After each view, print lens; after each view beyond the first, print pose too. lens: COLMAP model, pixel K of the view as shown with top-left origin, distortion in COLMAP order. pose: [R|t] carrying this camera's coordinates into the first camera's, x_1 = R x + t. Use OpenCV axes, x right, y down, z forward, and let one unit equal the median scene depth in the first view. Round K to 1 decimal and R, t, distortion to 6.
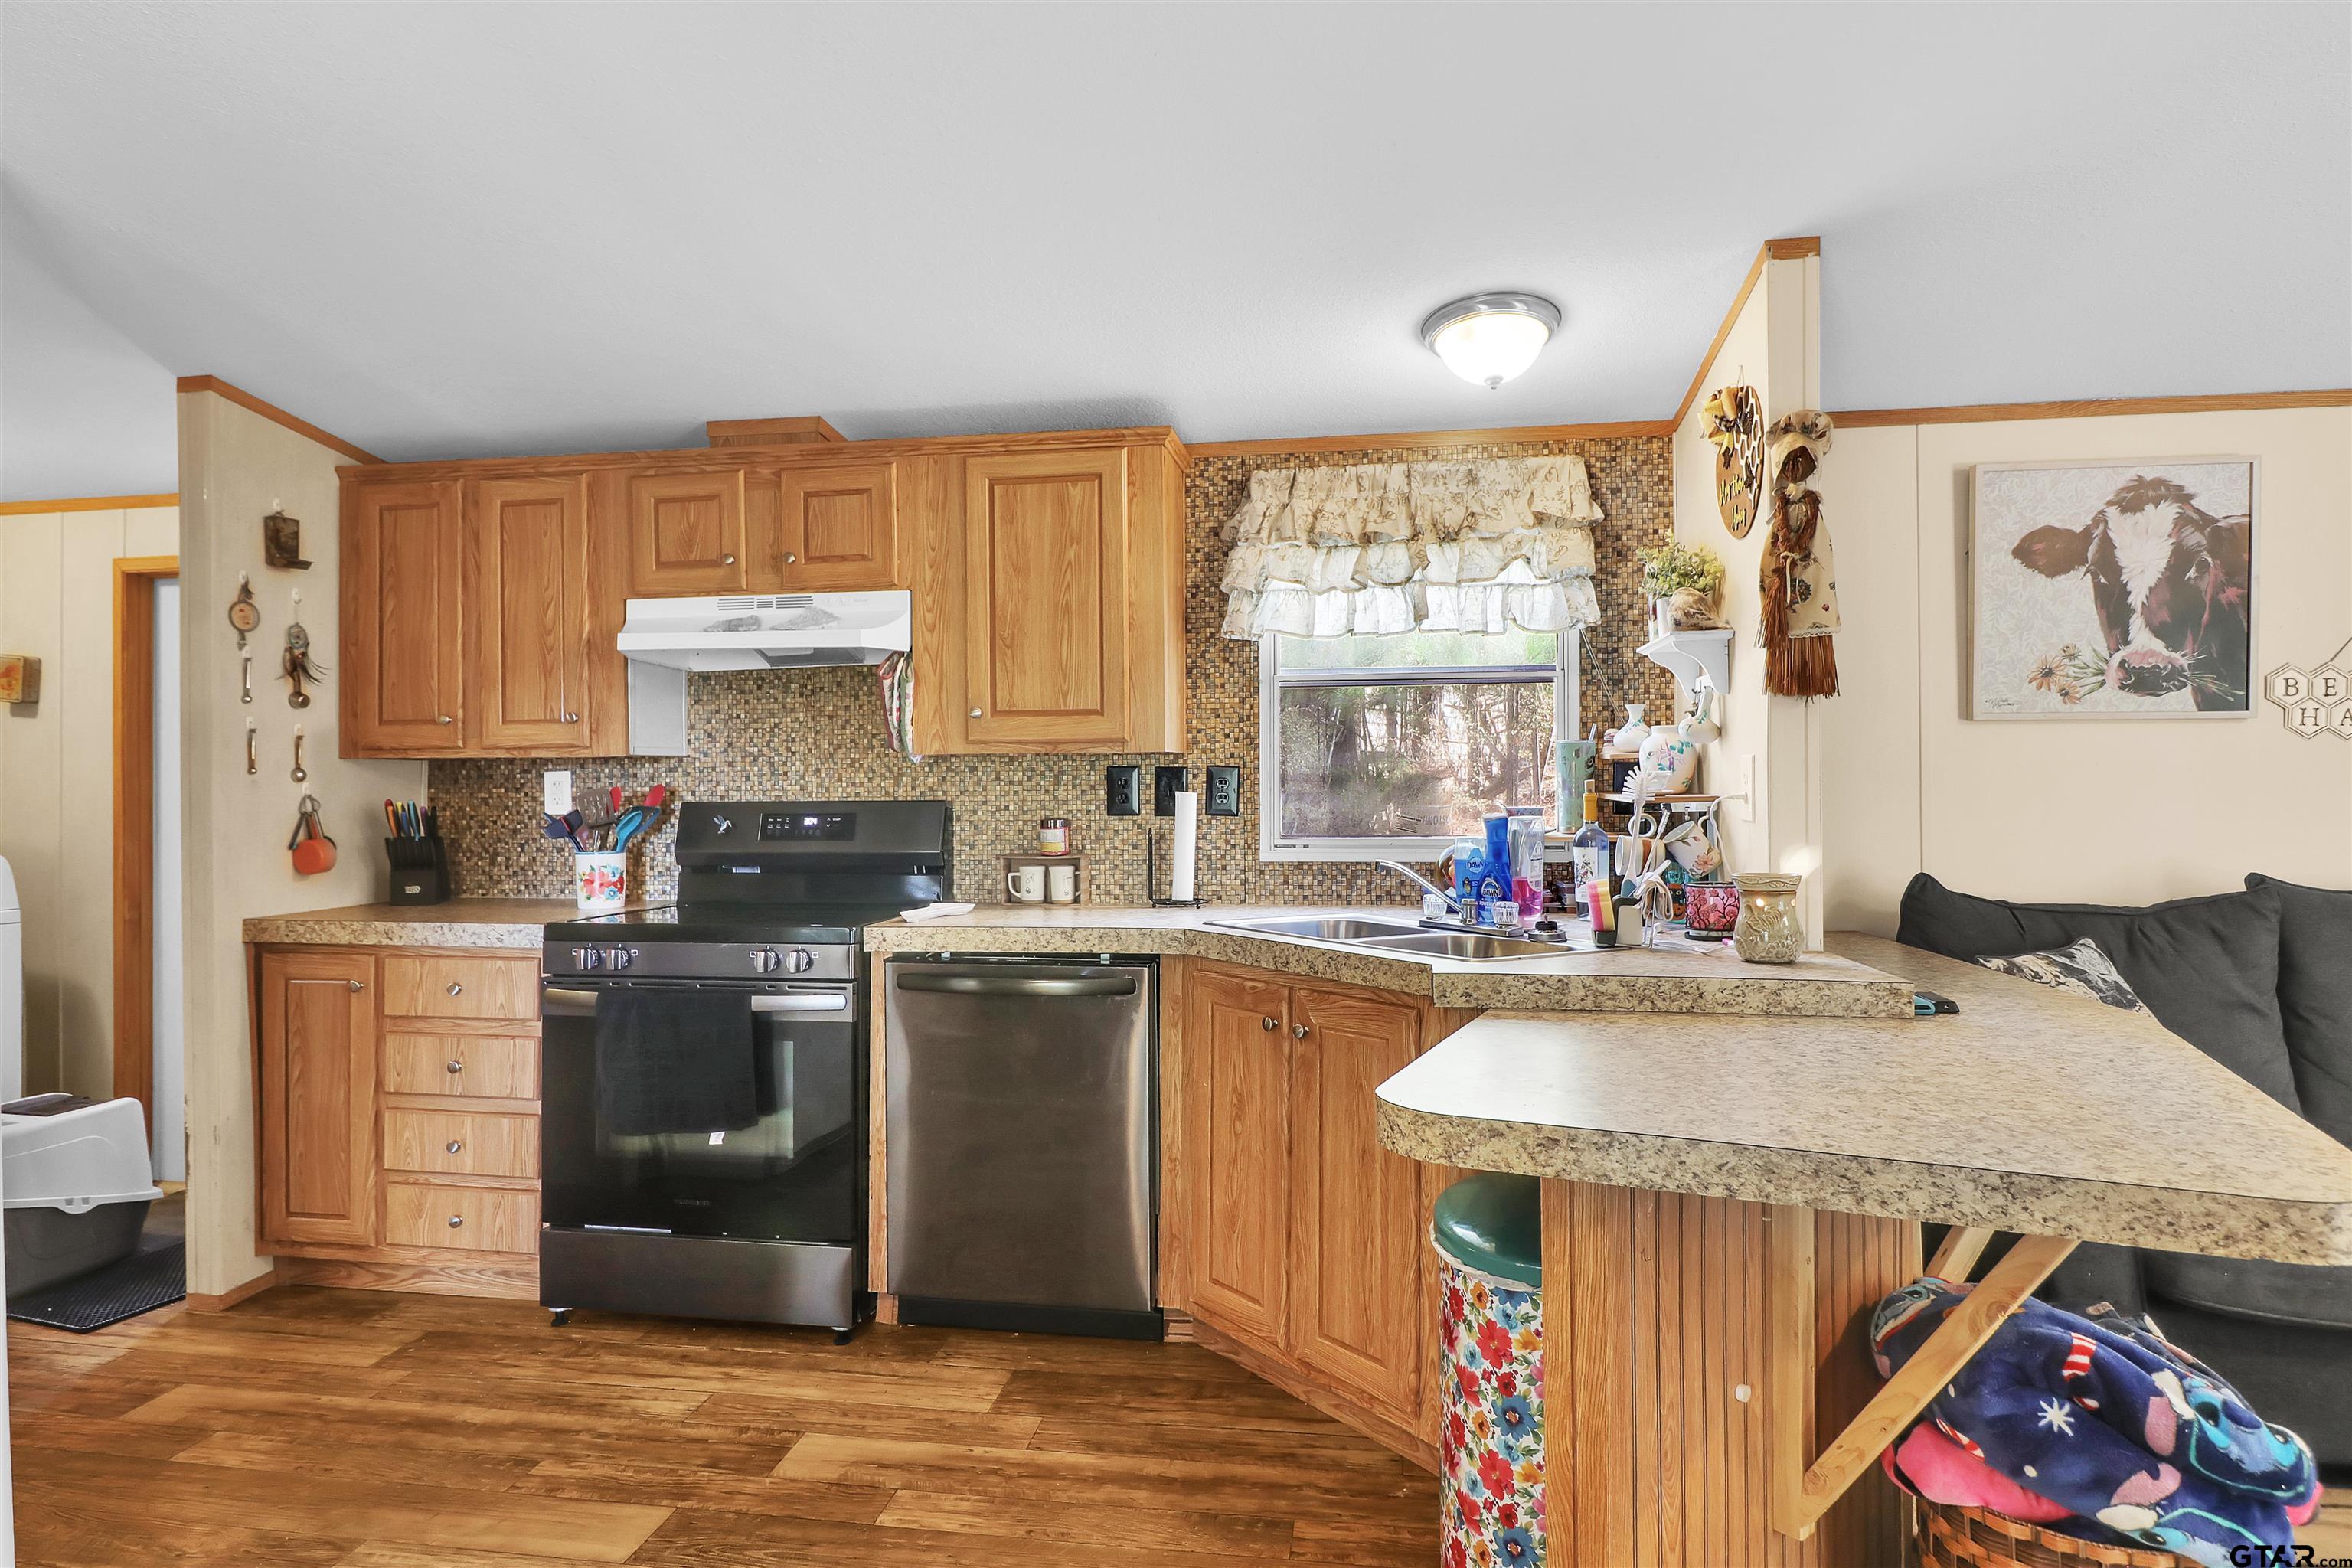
lens RADIAL K [[1273.5, 0, 1177.4], [0, 1273.5, 771.2], [0, 0, 1]] dist [-0.002569, -0.009227]
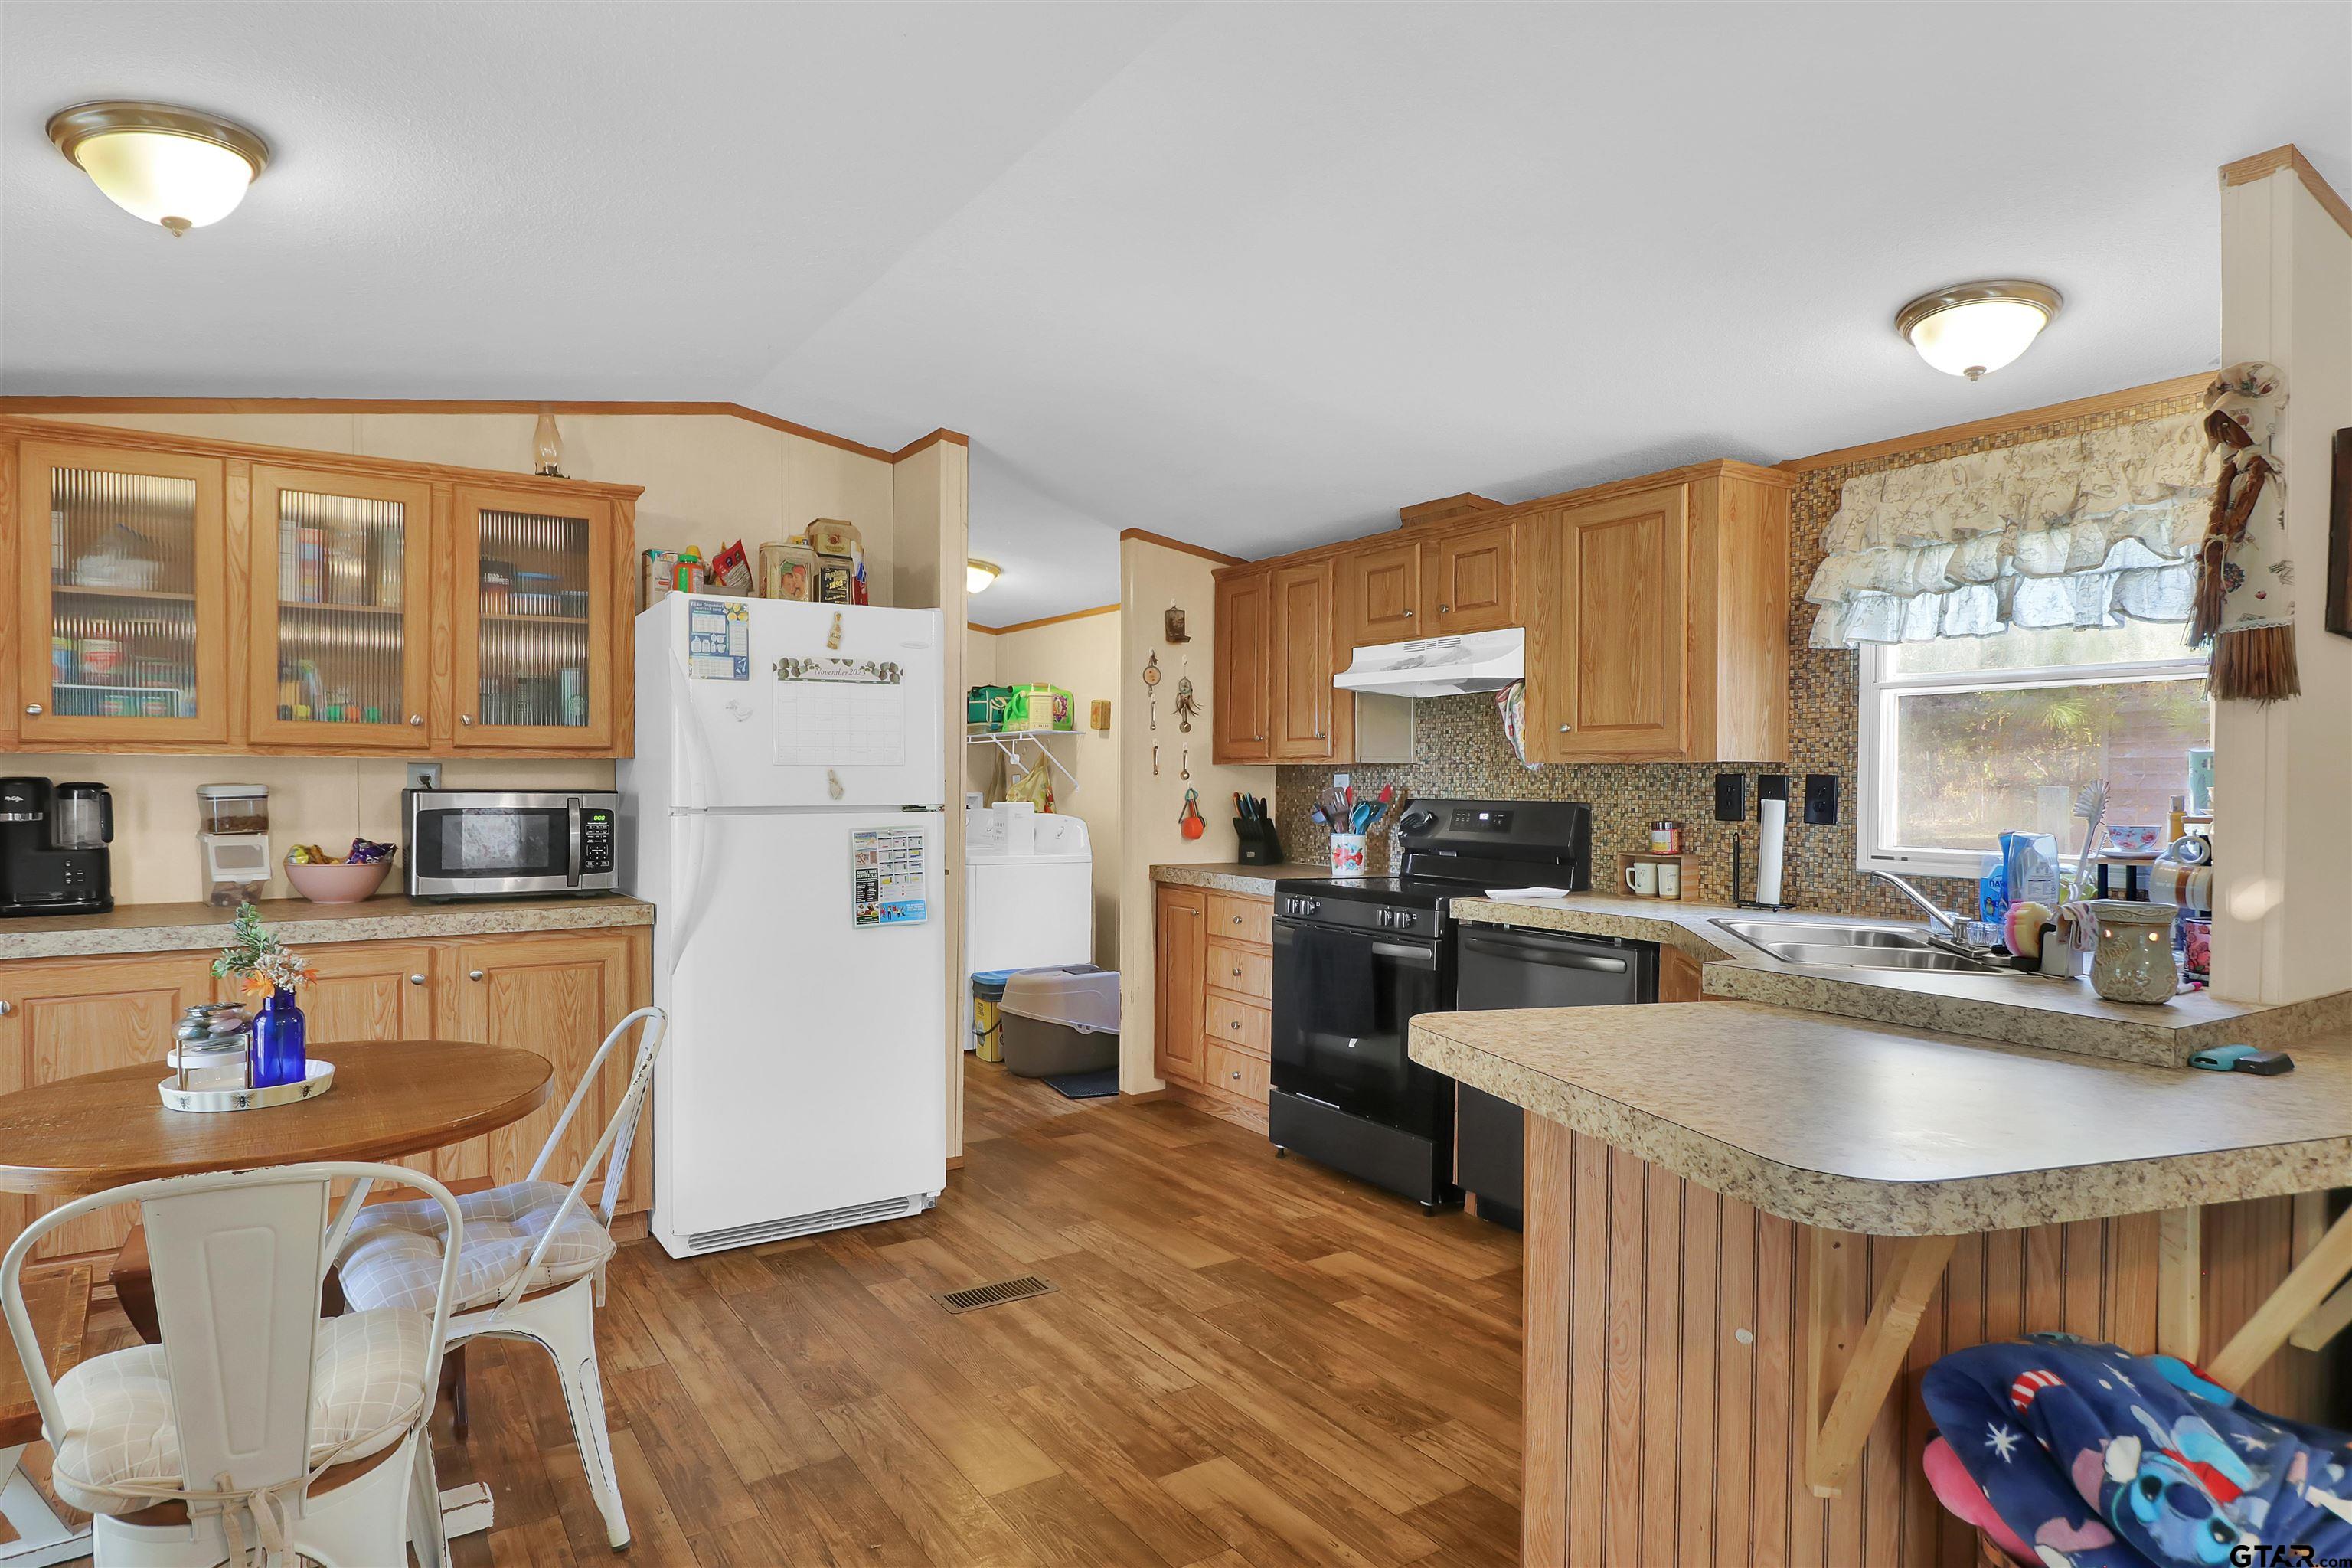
lens RADIAL K [[1305.2, 0, 1176.0], [0, 1305.2, 784.0], [0, 0, 1]] dist [0.000815, -0.030973]
pose [[0.670309, 0.014304, -0.741944, 0.484049], [-0.007062, 0.999892, 0.012897, -0.006948], [0.742049, -0.003405, 0.670337, -0.075776]]
